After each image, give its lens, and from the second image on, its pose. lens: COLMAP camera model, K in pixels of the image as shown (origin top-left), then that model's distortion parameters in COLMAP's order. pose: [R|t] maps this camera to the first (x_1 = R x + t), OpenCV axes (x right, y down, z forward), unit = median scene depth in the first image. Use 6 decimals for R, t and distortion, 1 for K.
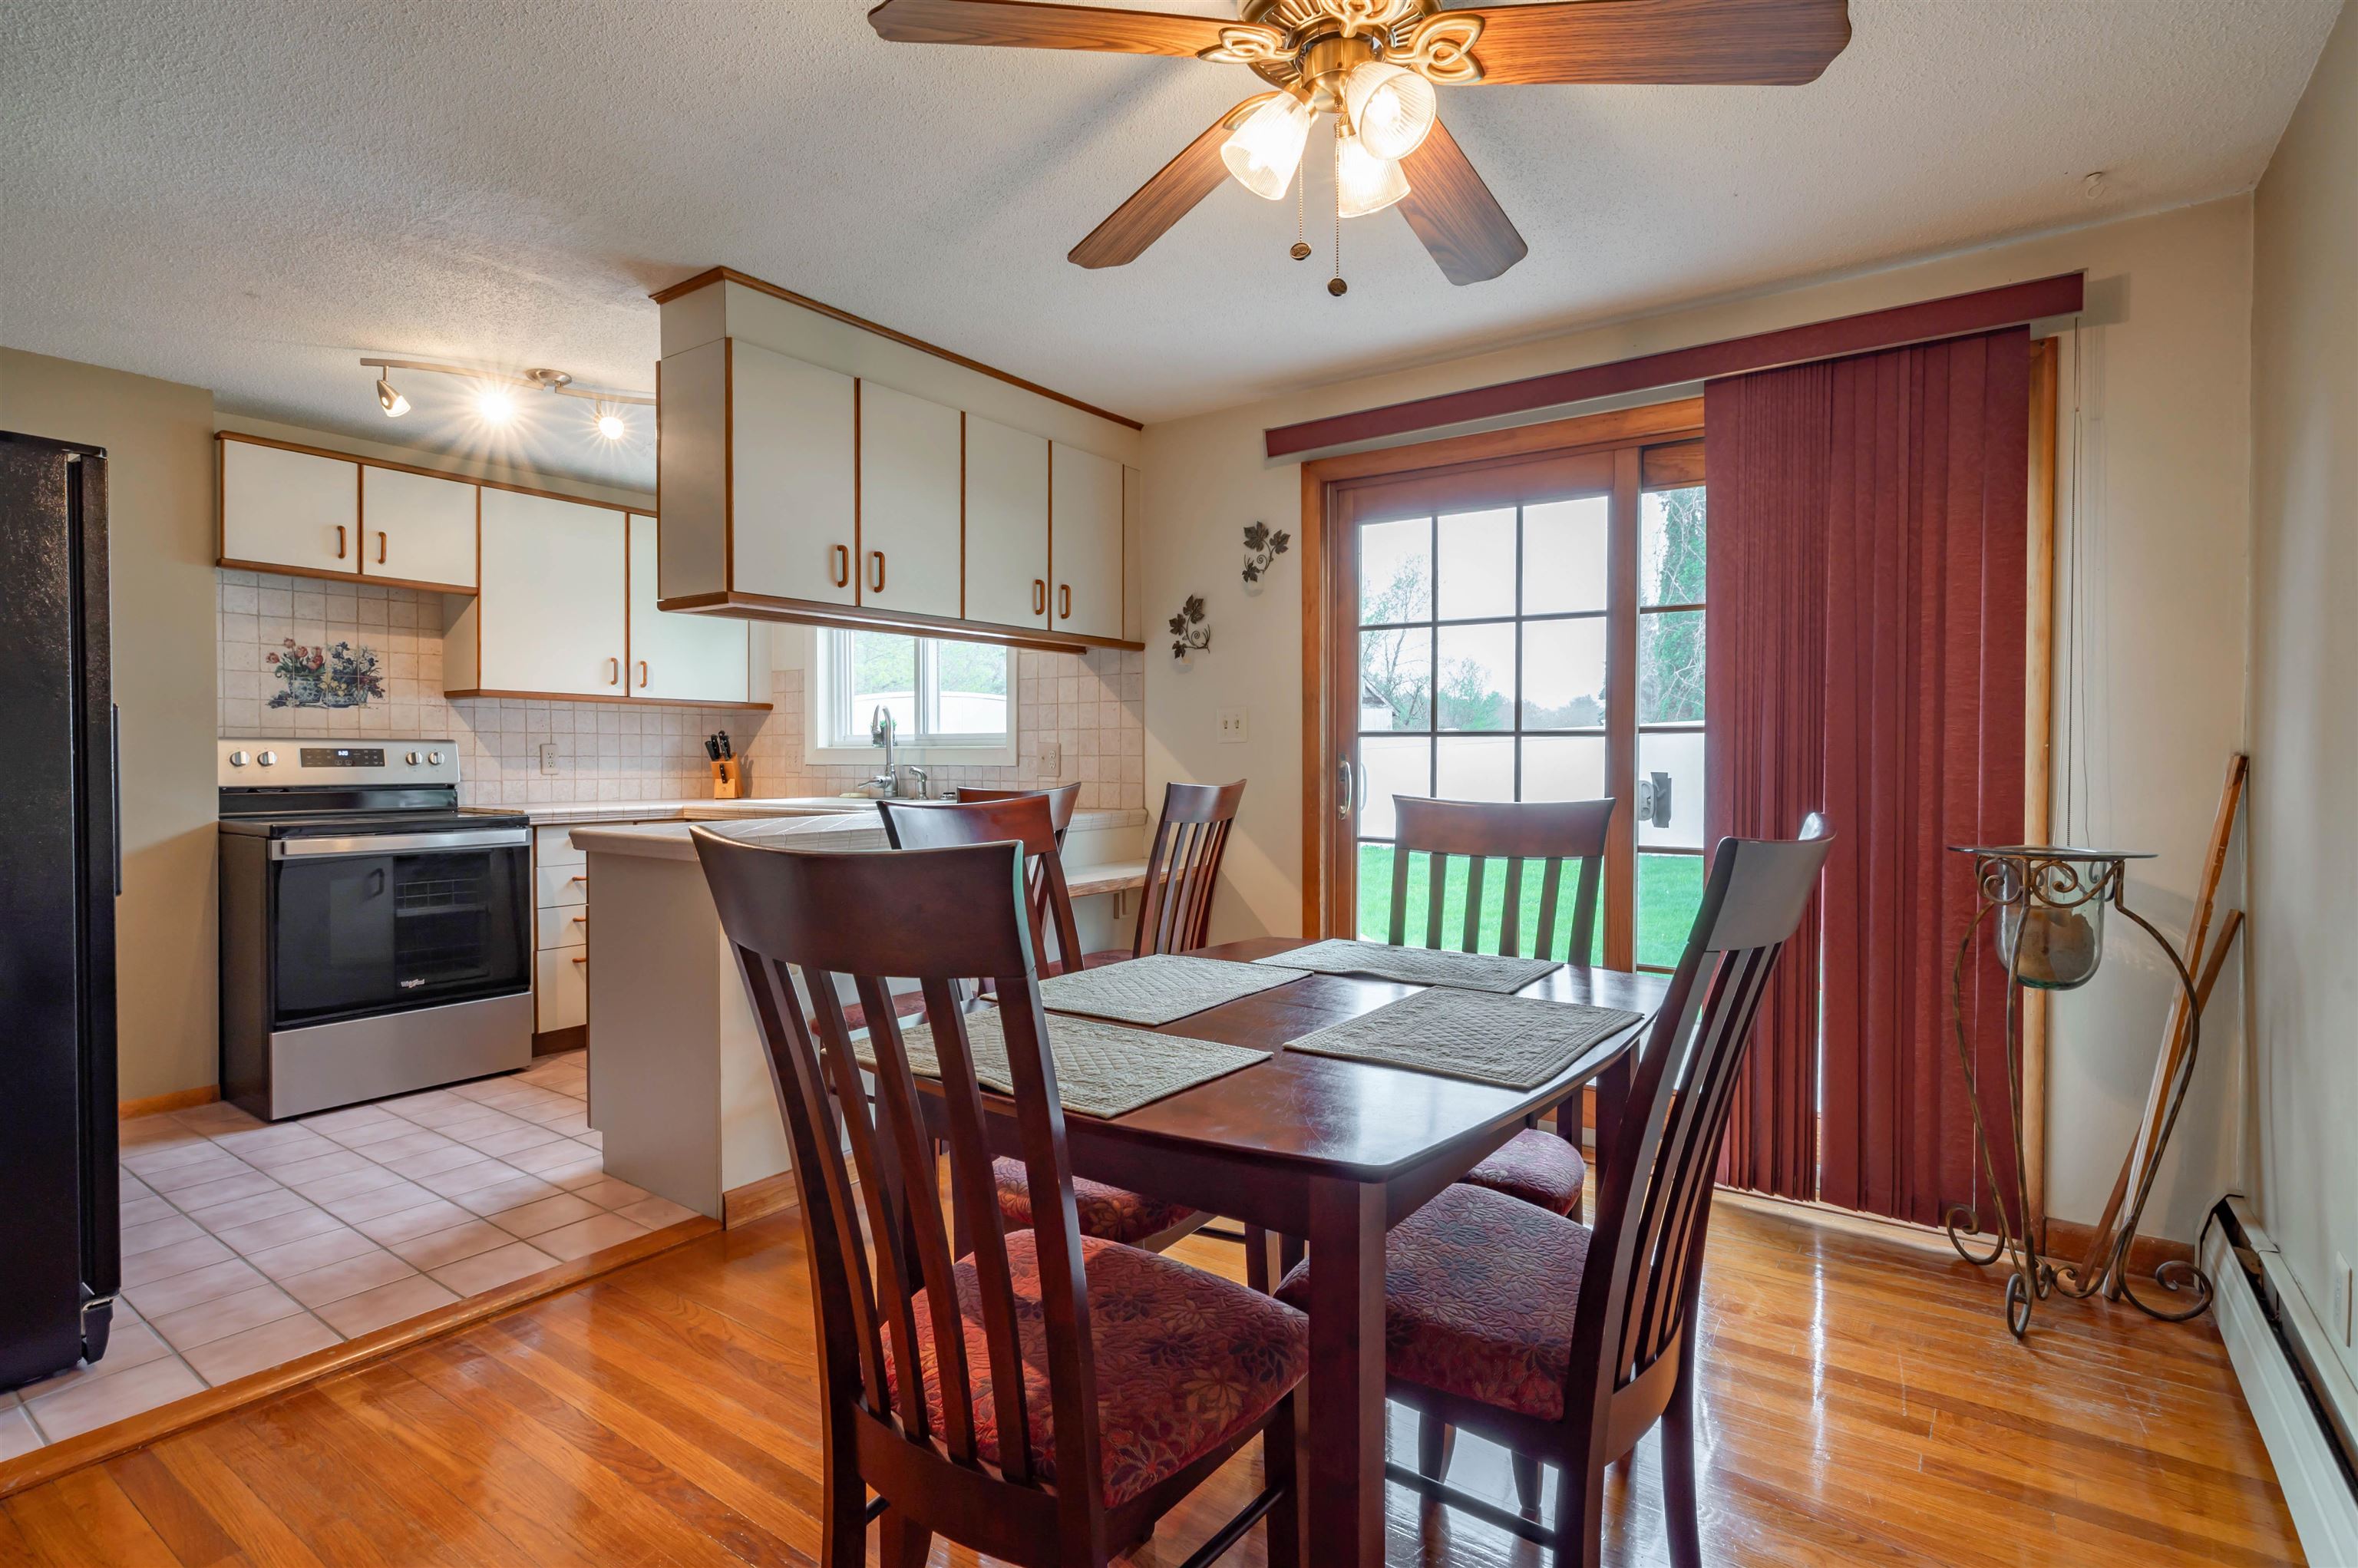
lens RADIAL K [[1158.2, 0, 1167.4], [0, 1158.2, 774.6], [0, 0, 1]] dist [-0.001080, 0.000284]
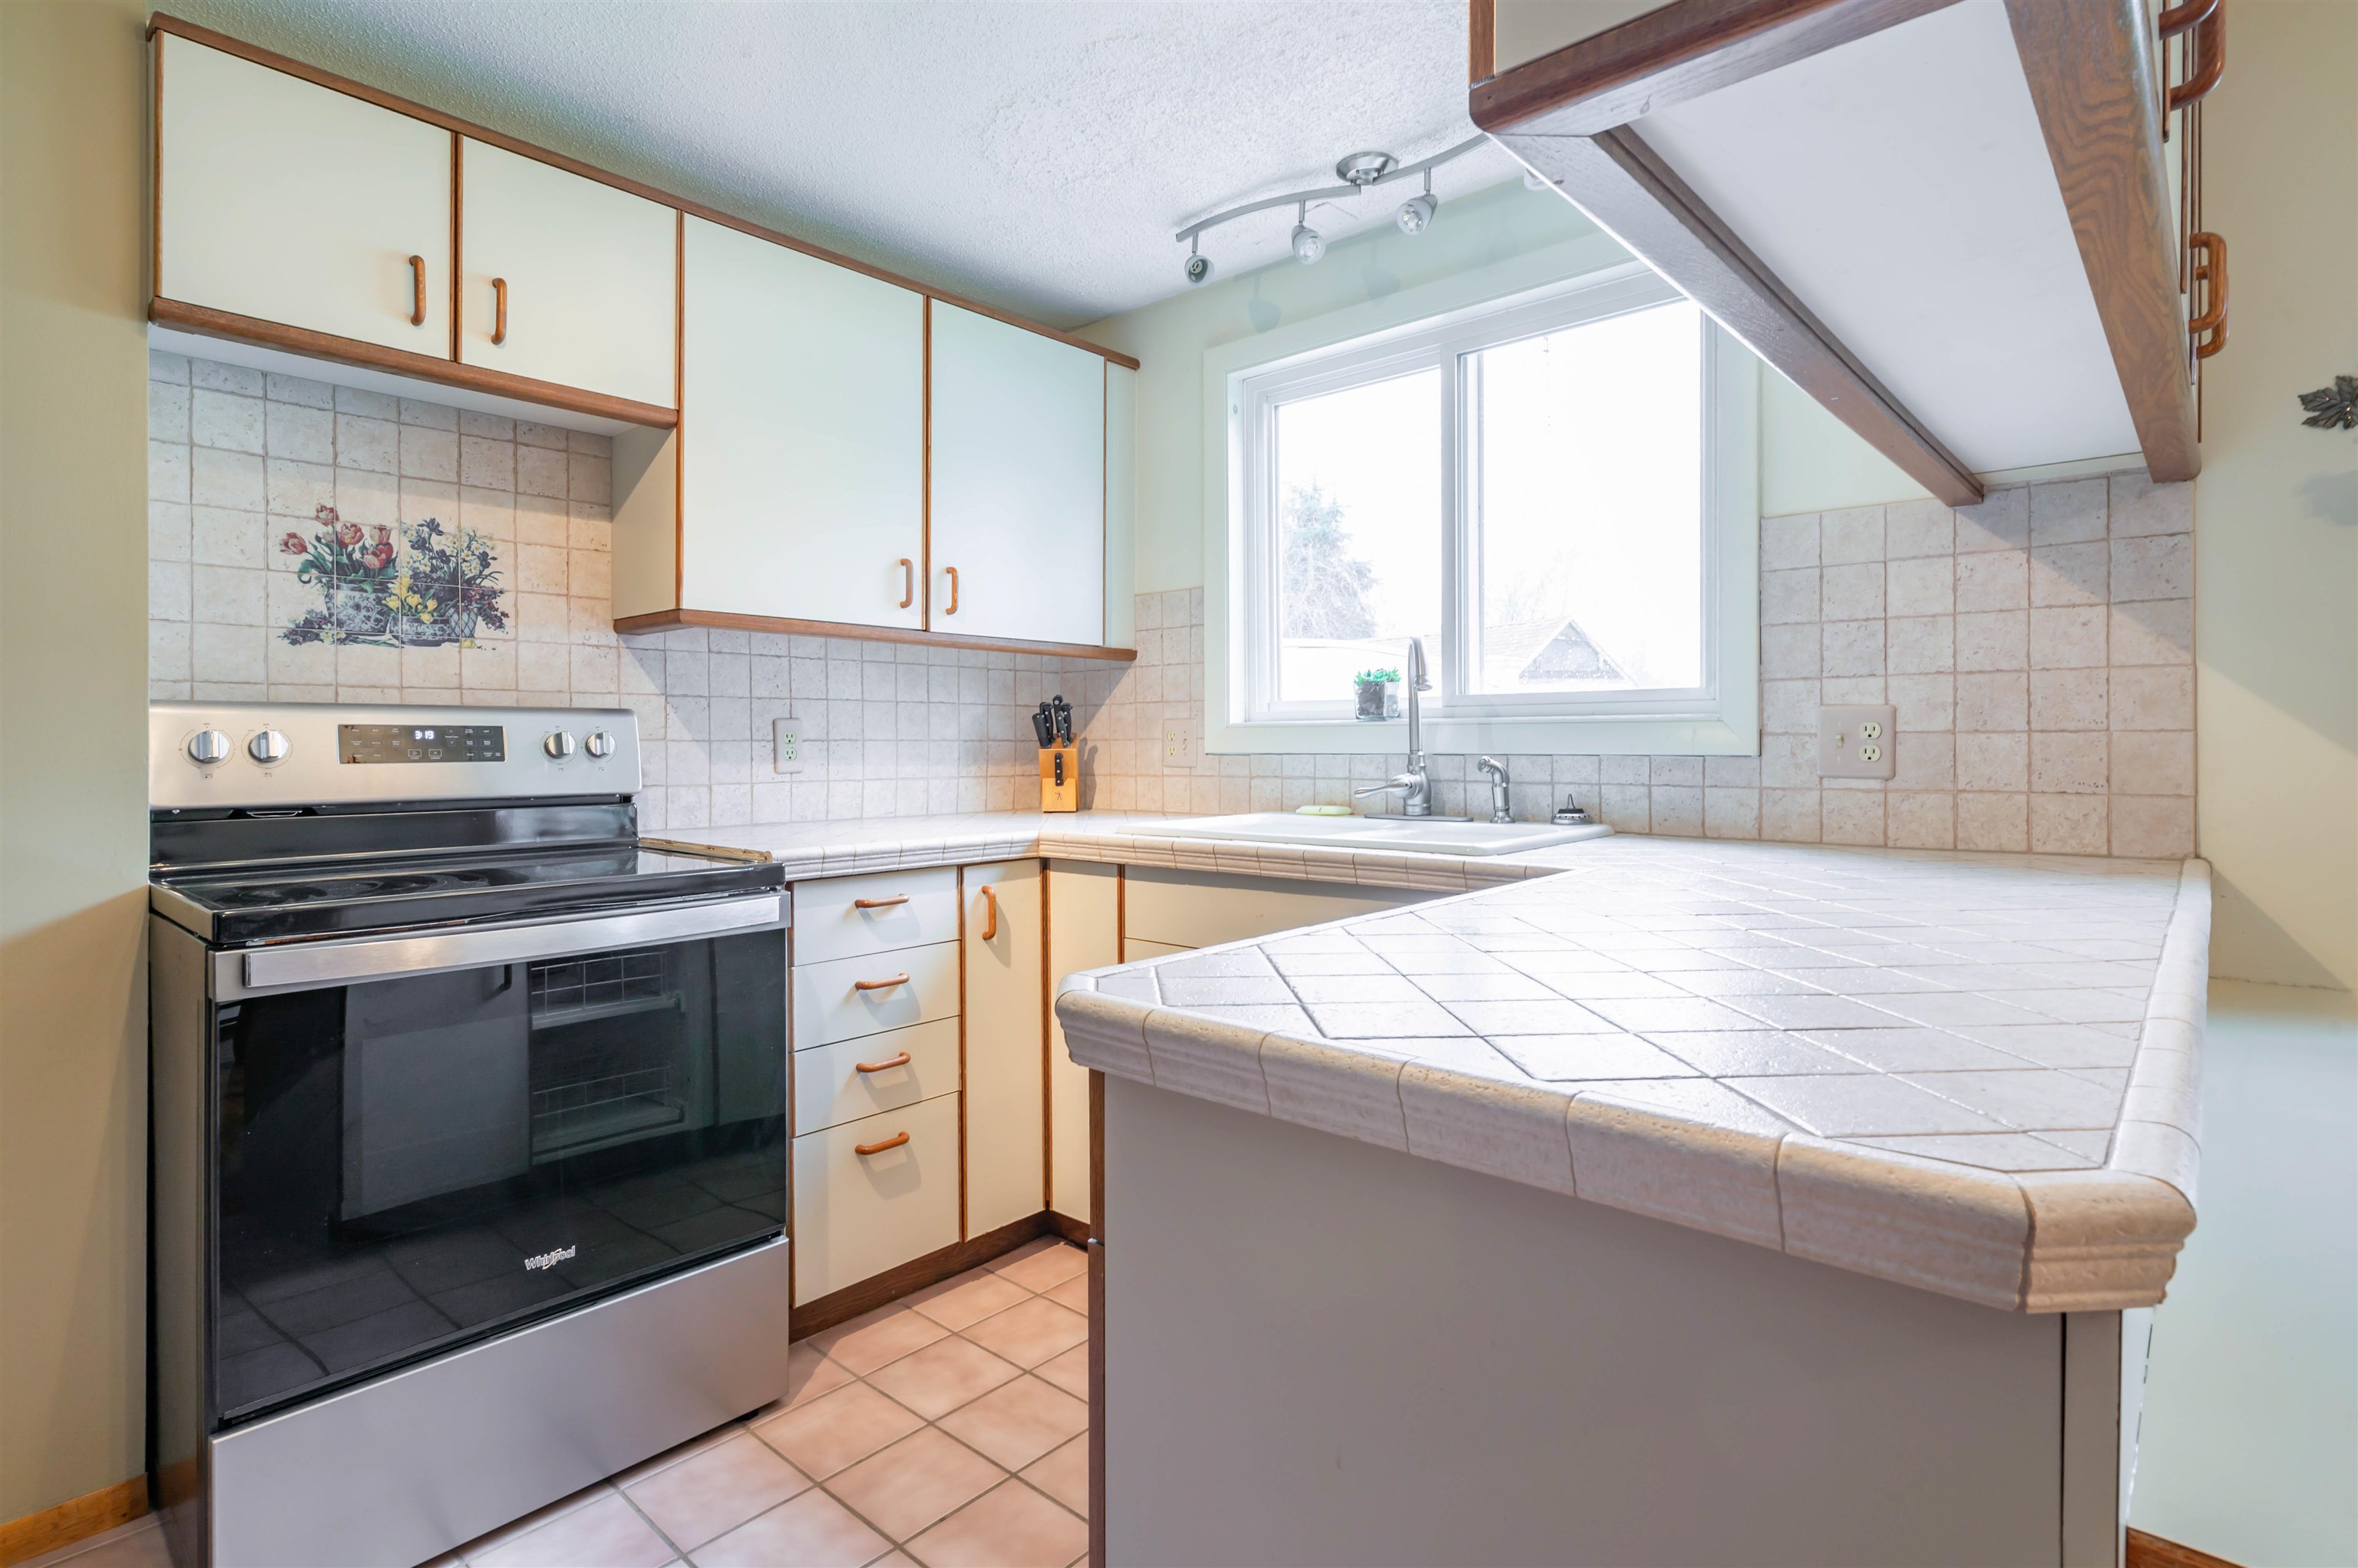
lens RADIAL K [[1162.1, 0, 1144.9], [0, 1162.1, 743.1], [0, 0, 1]] dist [-0.000852, 0.001108]
pose [[0.993048, -0.004338, -0.117627, -0.352617], [0.002586, 0.999884, -0.015041, -0.006737], [0.117678, 0.014632, 0.992944, 0.550652]]
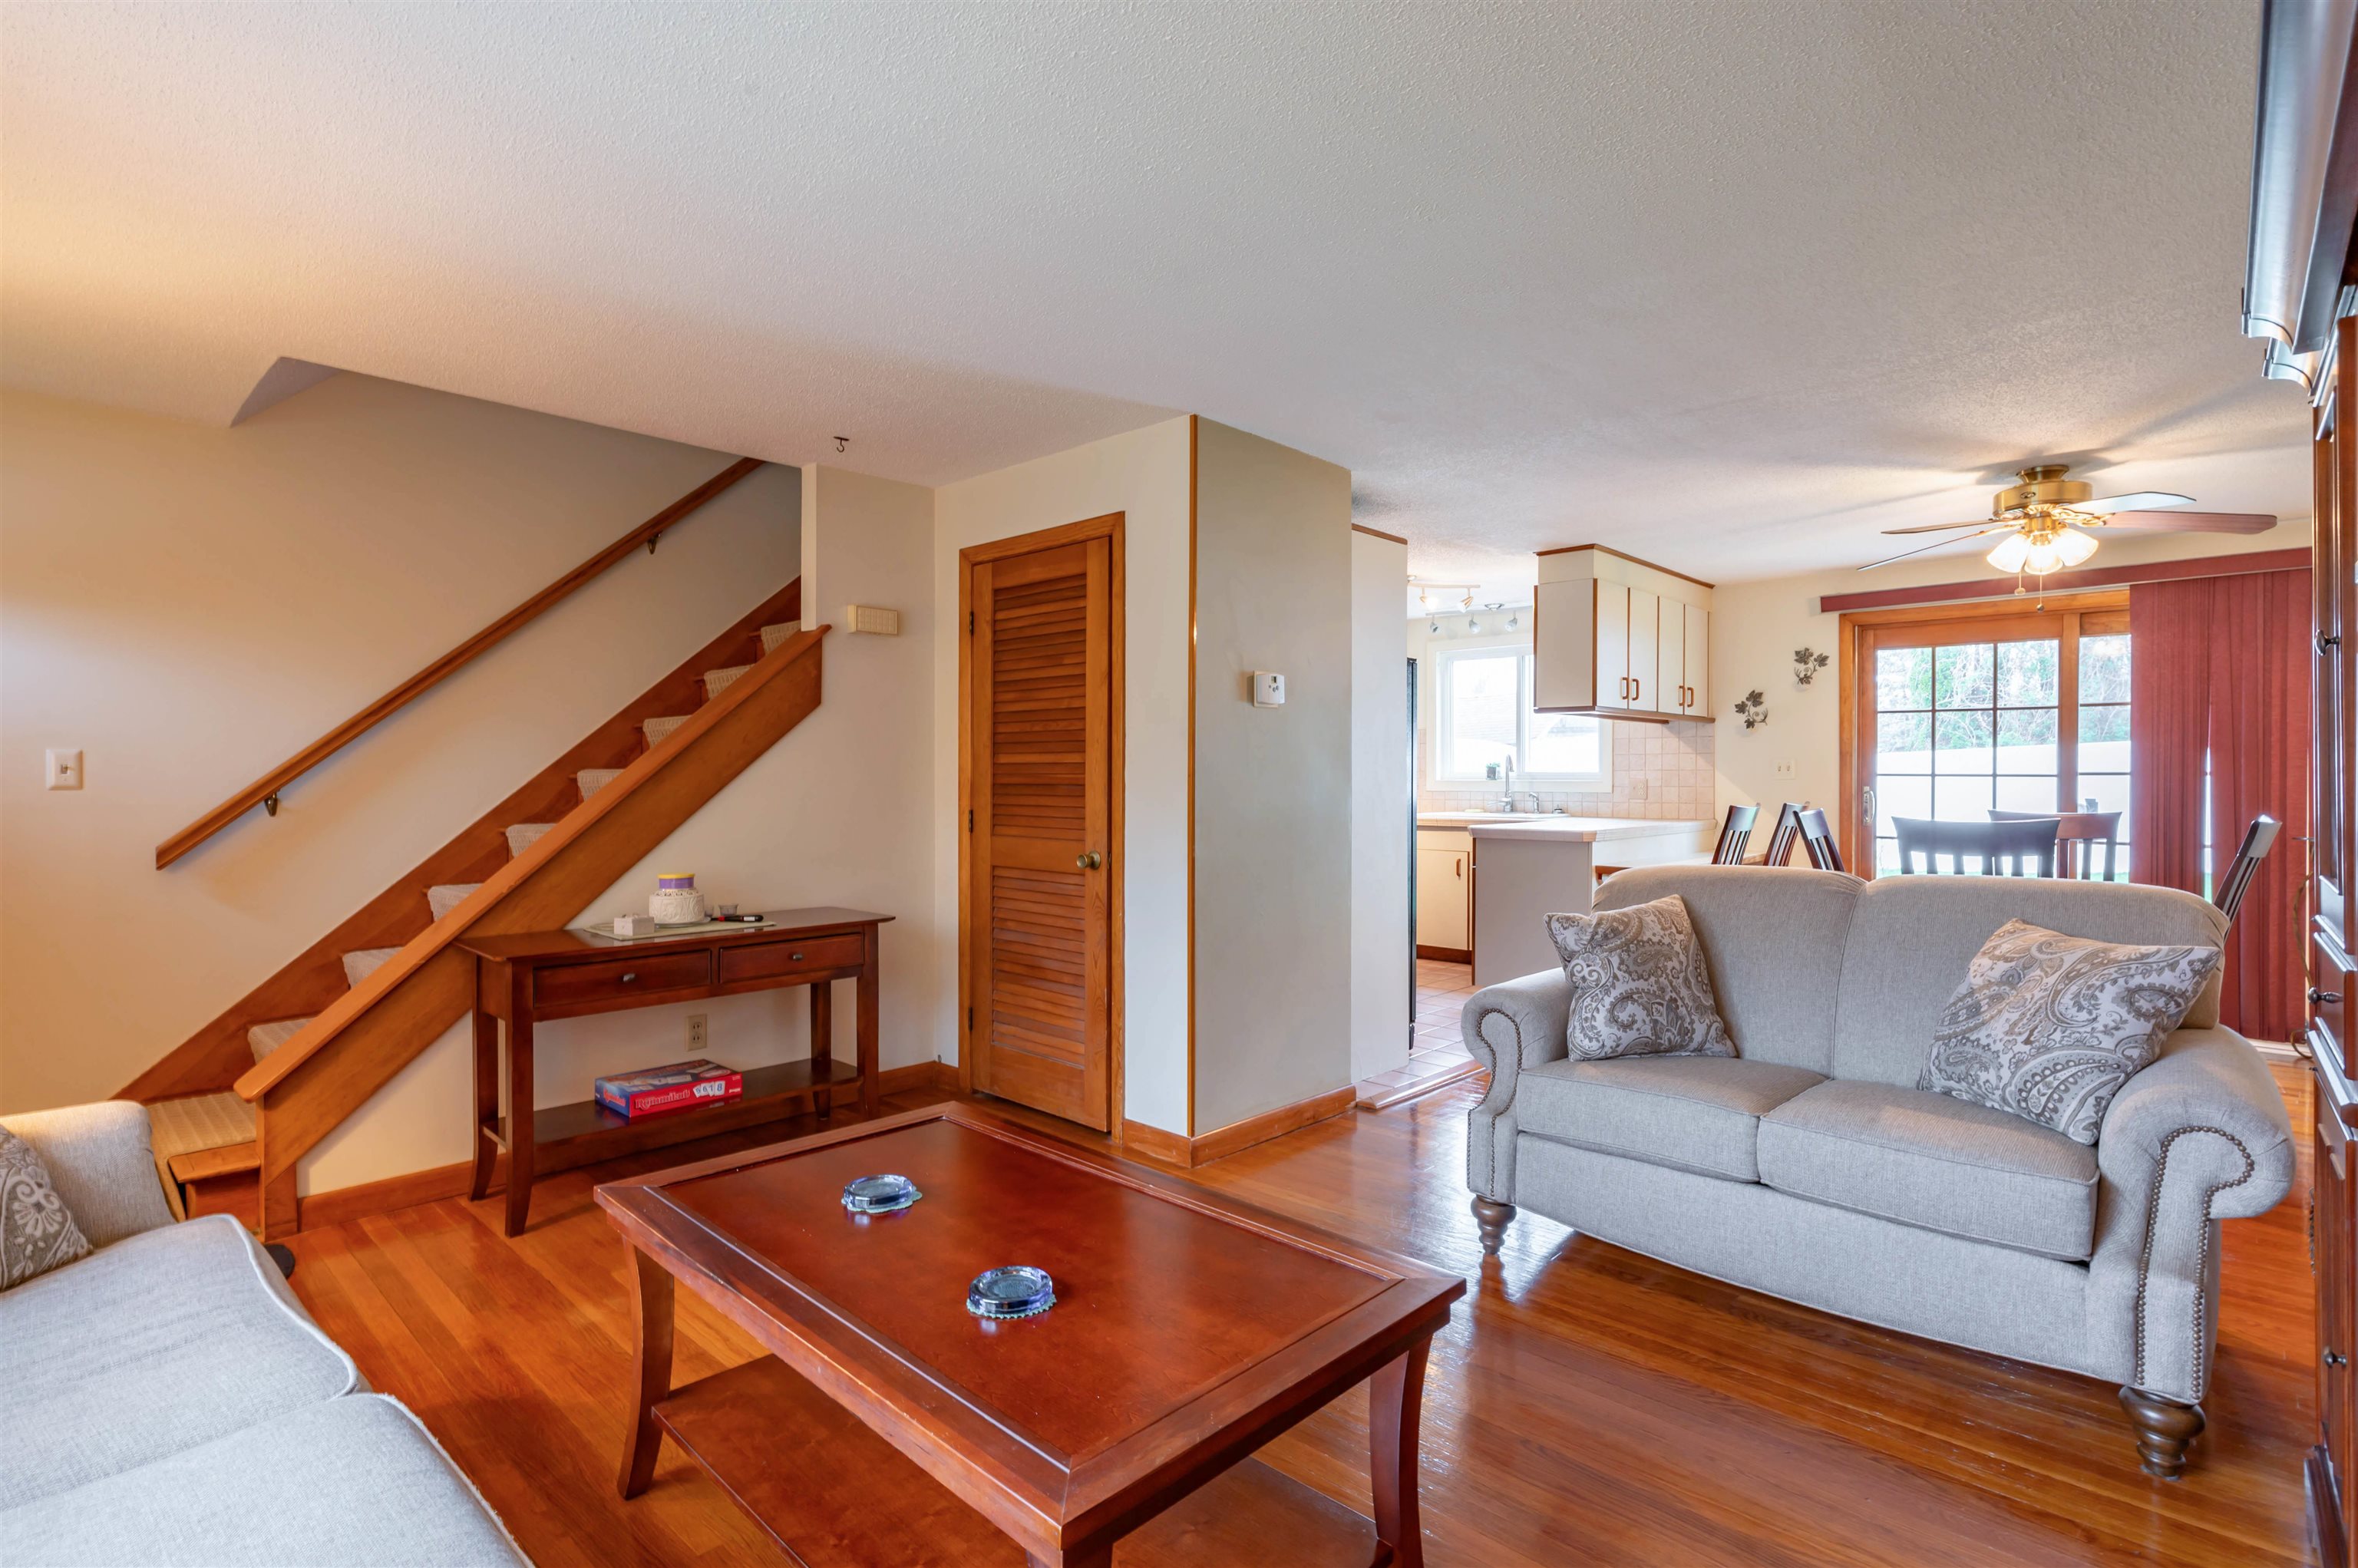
lens RADIAL K [[1121.6, 0, 1169.9], [0, 1121.6, 779.1], [0, 0, 1]] dist [-0.003614, -0.000090]
pose [[0.990522, 0.001132, -0.137347, -0.574431], [-0.003318, 0.999871, -0.015686, -0.000034], [0.137312, 0.015993, 0.990399, -0.684952]]
